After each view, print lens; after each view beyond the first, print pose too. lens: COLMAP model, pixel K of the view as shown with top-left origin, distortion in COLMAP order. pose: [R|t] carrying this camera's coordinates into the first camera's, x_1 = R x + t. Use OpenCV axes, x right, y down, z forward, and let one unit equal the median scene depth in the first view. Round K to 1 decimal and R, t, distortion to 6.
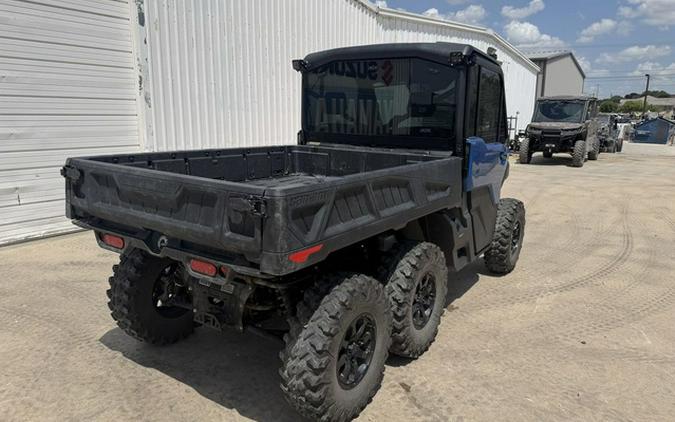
lens RADIAL K [[482.4, 0, 339.0], [0, 482.4, 227.2], [0, 0, 1]] dist [0.012682, -0.020126]
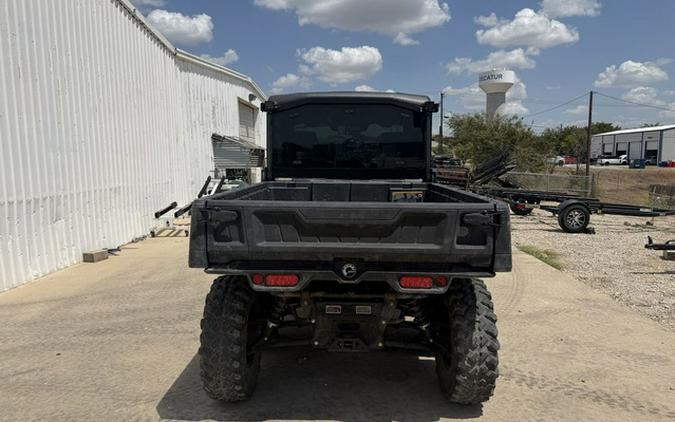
lens RADIAL K [[482.4, 0, 342.3], [0, 482.4, 225.2], [0, 0, 1]] dist [0.012682, -0.020126]
pose [[0.833095, -0.094951, 0.544919, -0.629017], [0.142423, 0.988762, -0.045453, -0.012917], [-0.534479, 0.115476, 0.837256, 0.088283]]
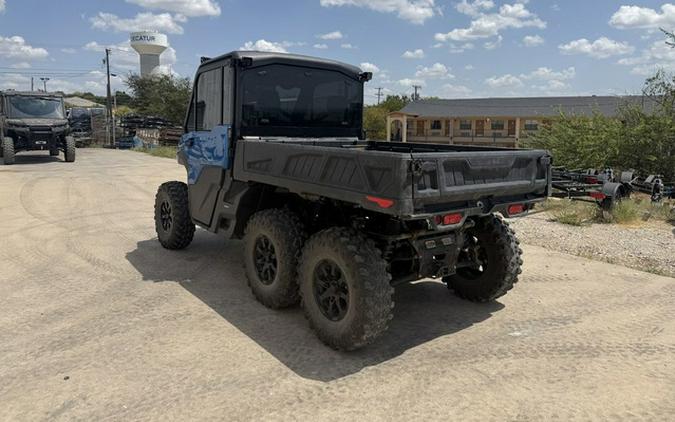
lens RADIAL K [[482.4, 0, 341.7], [0, 482.4, 166.3], [0, 0, 1]] dist [0.012682, -0.020126]
pose [[0.281675, -0.095928, 0.954703, -1.169638], [0.205199, 0.977993, 0.037726, -0.137165], [-0.937311, 0.185277, 0.295160, 0.639421]]
